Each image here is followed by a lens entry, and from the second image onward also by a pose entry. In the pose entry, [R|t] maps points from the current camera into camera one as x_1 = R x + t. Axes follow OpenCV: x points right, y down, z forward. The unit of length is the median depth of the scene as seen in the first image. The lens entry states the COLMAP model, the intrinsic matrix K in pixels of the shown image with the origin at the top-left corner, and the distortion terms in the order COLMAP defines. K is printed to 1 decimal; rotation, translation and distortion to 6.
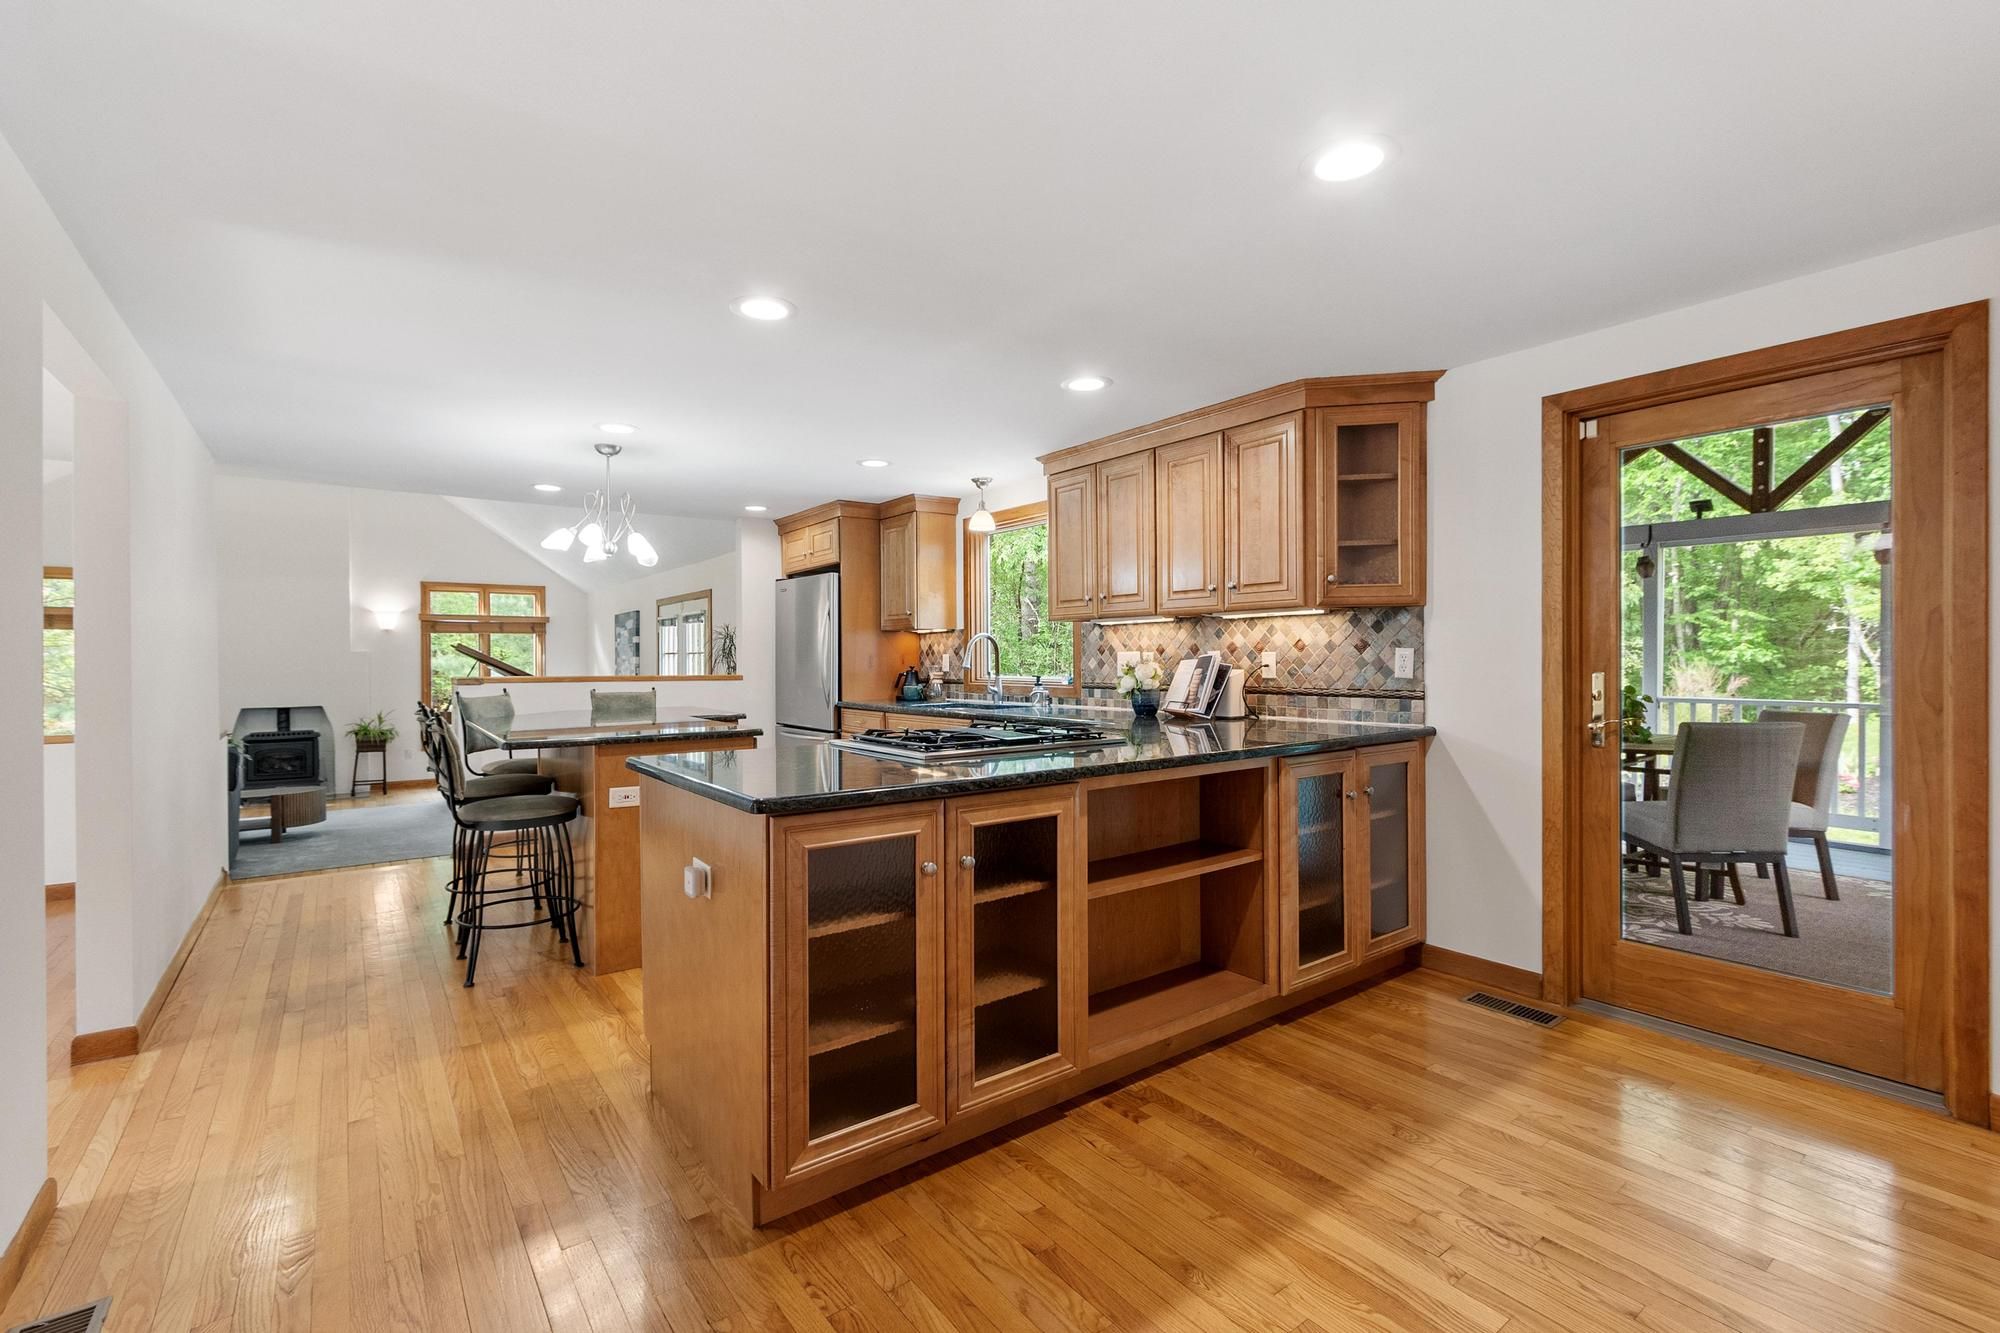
lens RADIAL K [[872.3, 0, 996.8], [0, 872.3, 667.8], [0, 0, 1]] dist [-0.001387, 0.000014]
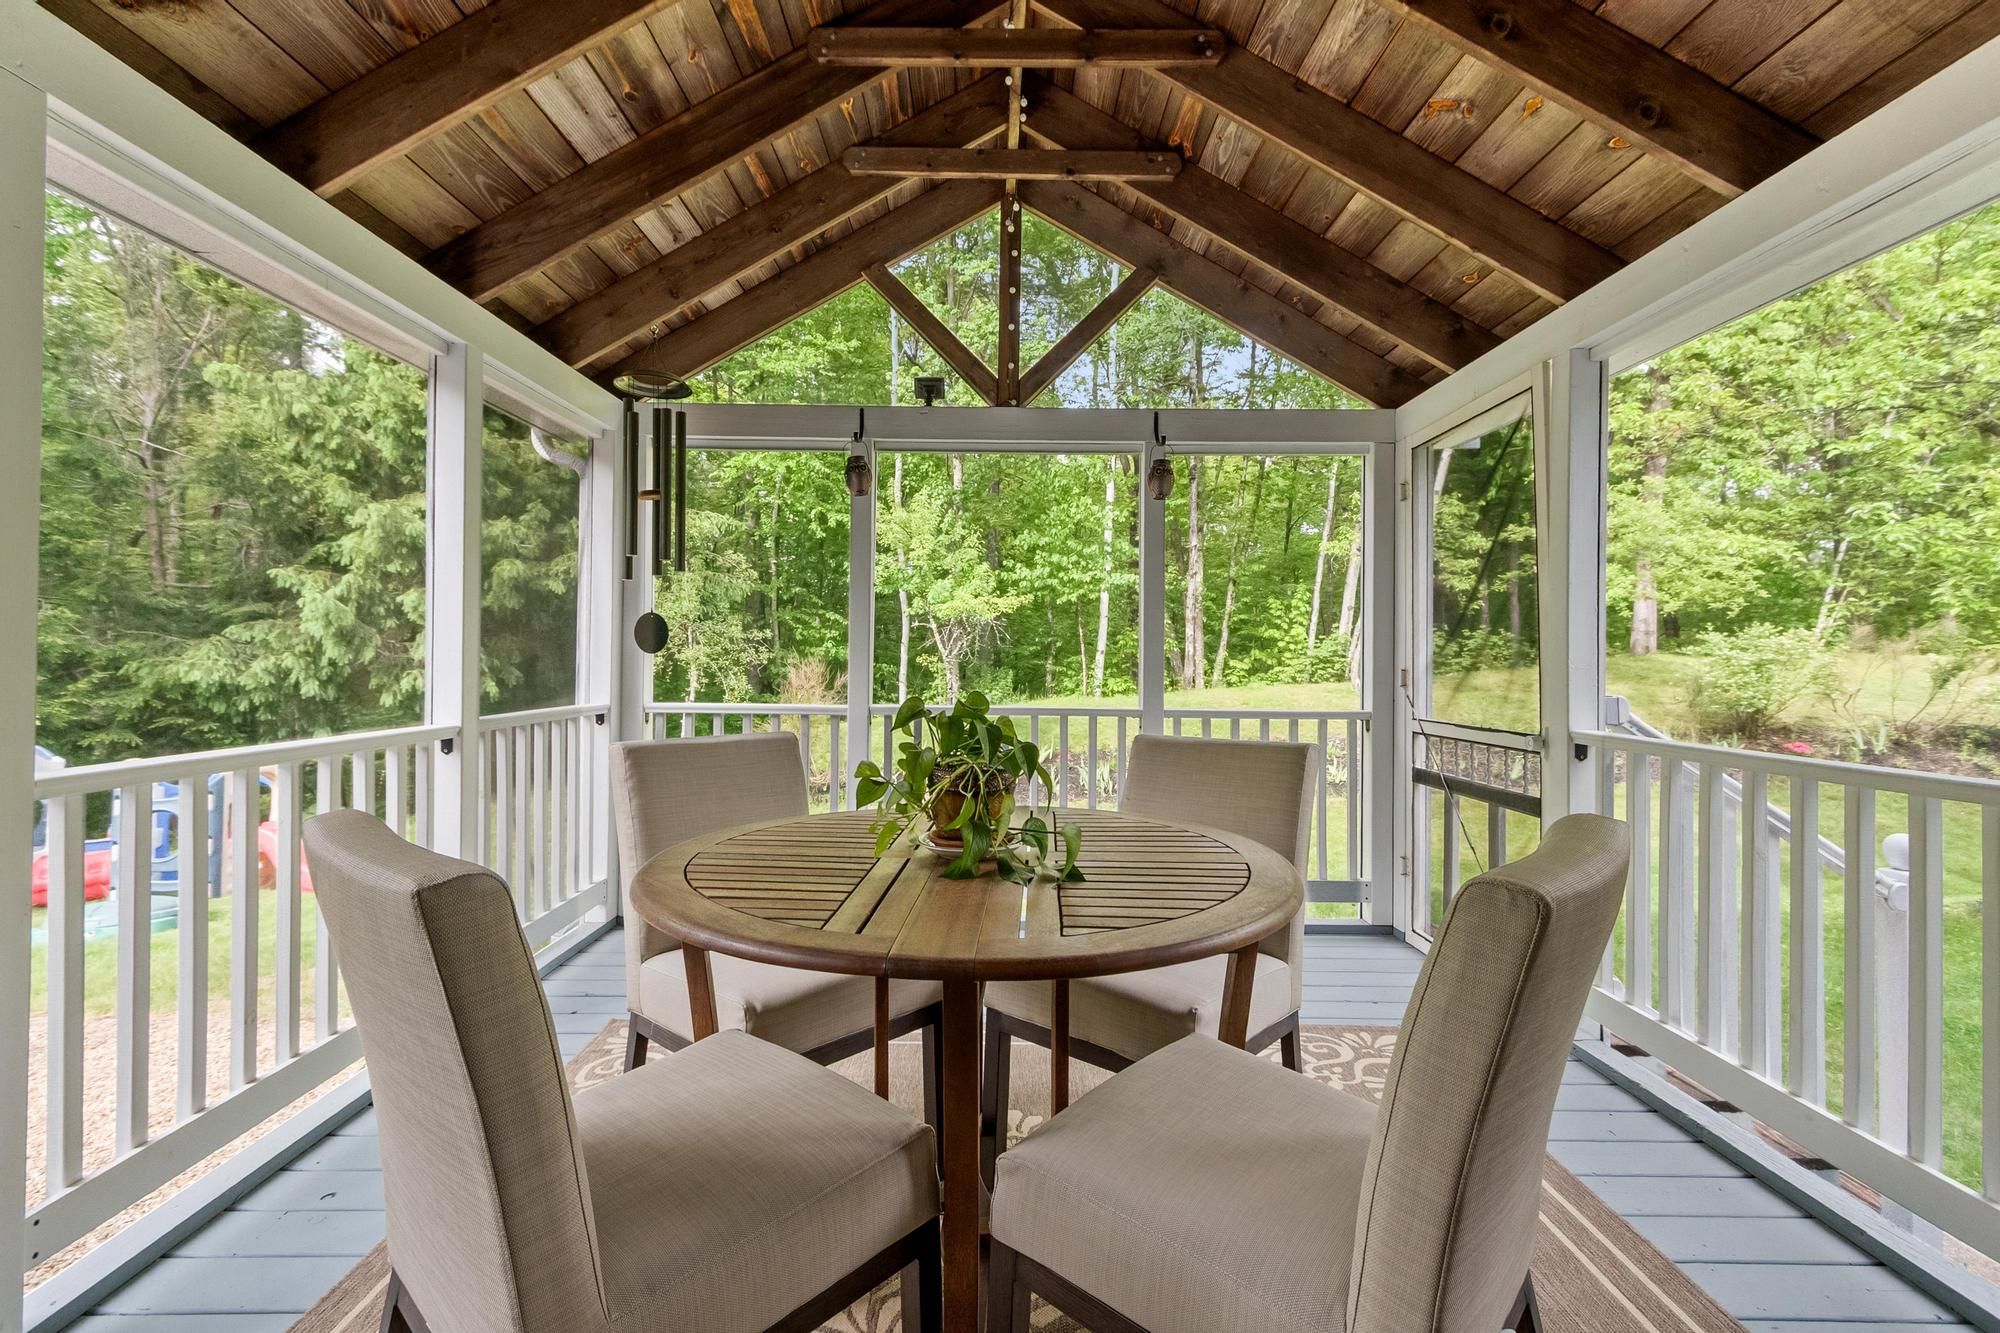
lens RADIAL K [[885.9, 0, 987.2], [0, 885.9, 652.3], [0, 0, 1]] dist [0.000019, 0.000643]
pose [[0.595490, 0.014015, 0.803240, 0.359360], [-0.001611, 0.999867, -0.016251, 0.007785], [-0.803361, 0.008384, 0.595433, 0.633185]]
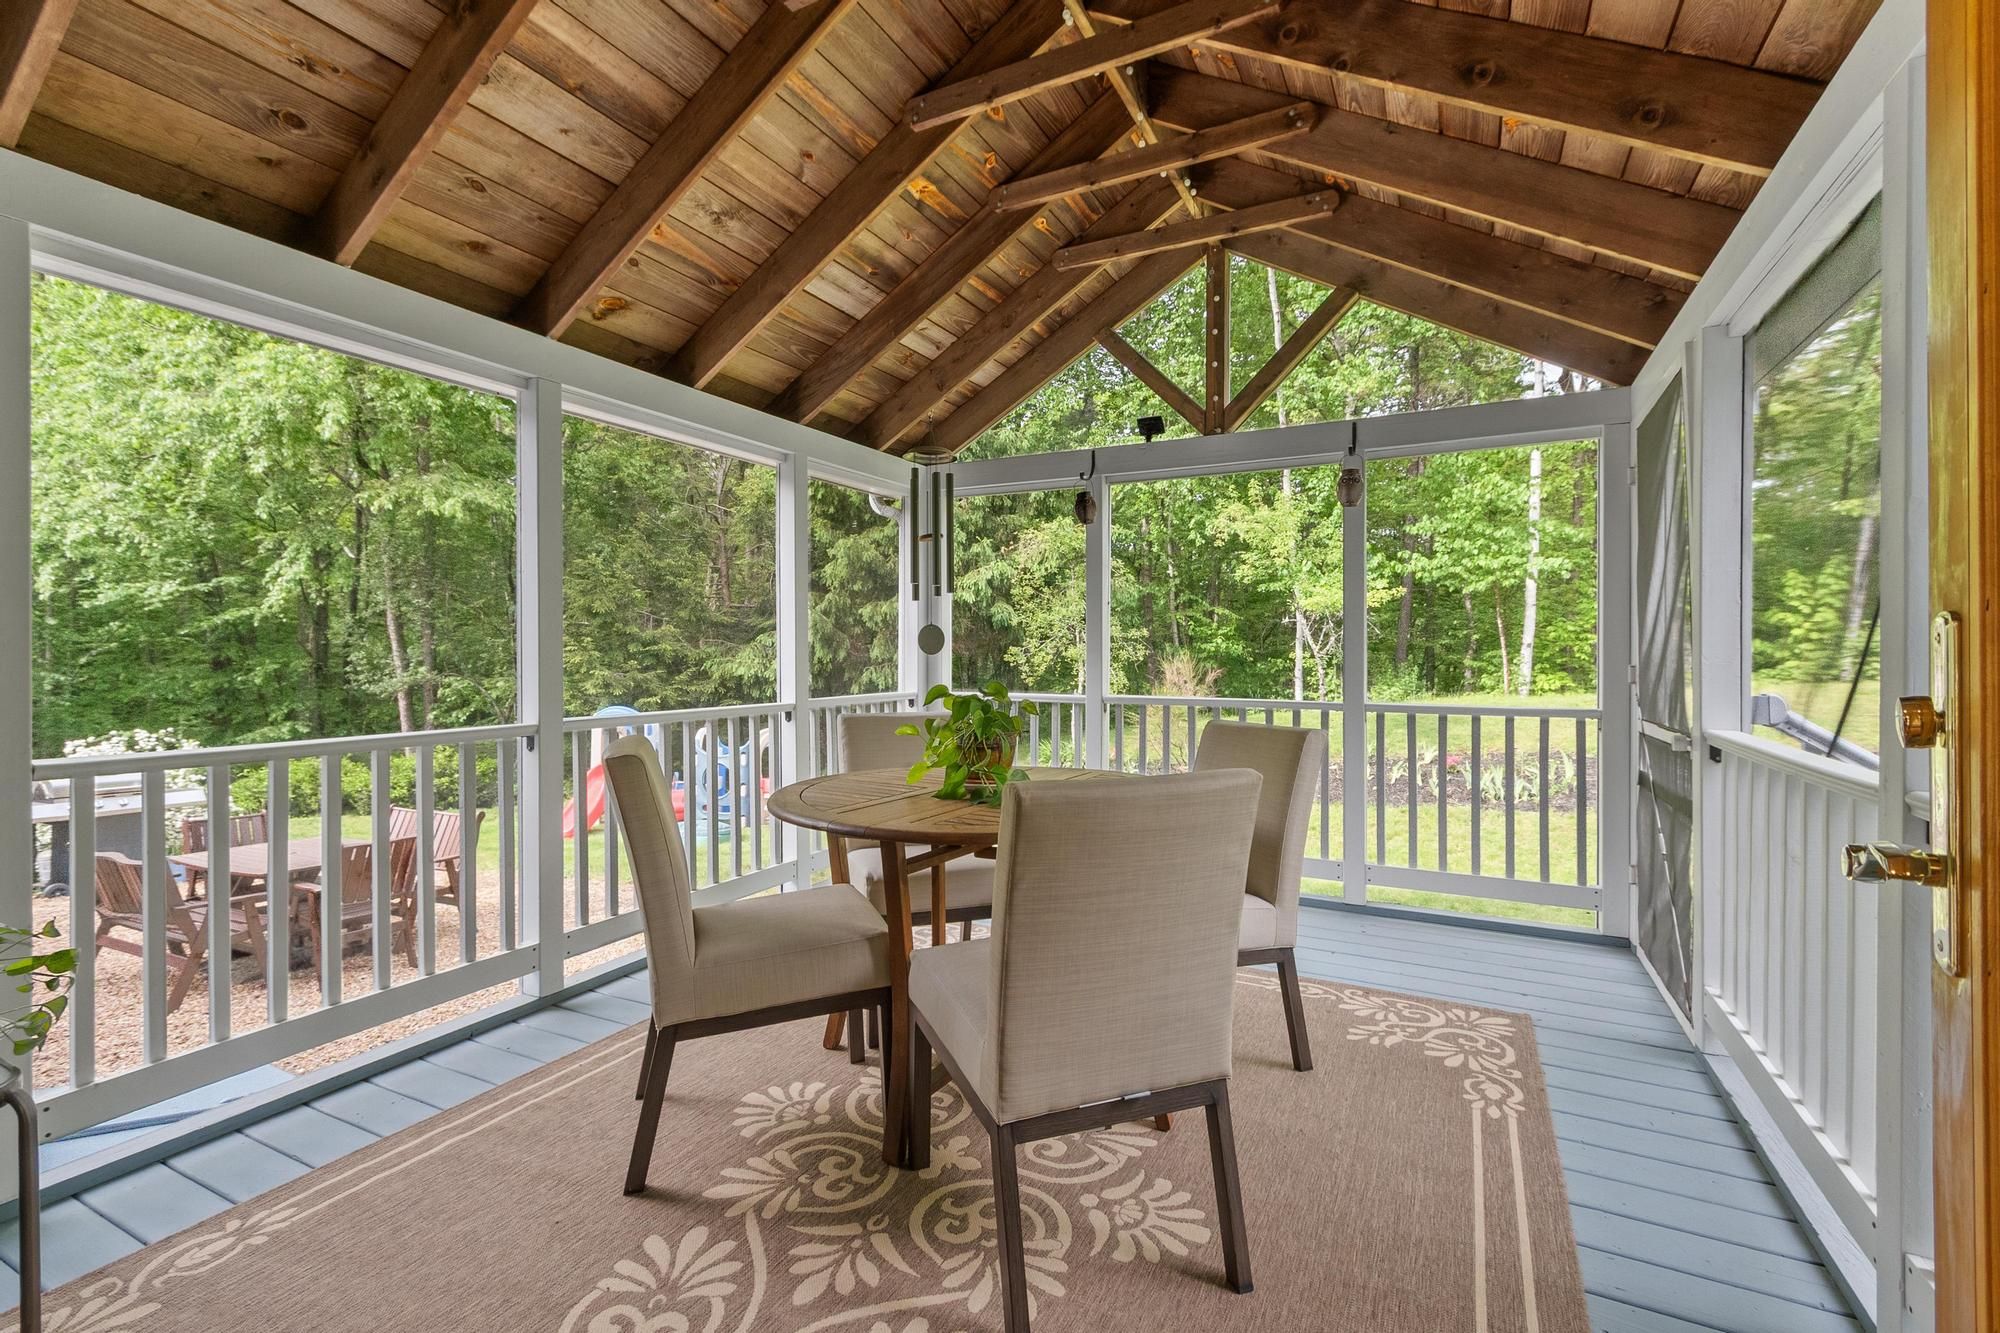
lens RADIAL K [[882.0, 0, 996.1], [0, 882.0, 658.8], [0, 0, 1]] dist [-0.000962, 0.000677]
pose [[0.900227, 0.000516, 0.435421, 0.403227], [0.001393, 0.999991, -0.004067, 0.006687], [-0.435419, 0.004268, 0.900218, 0.432447]]
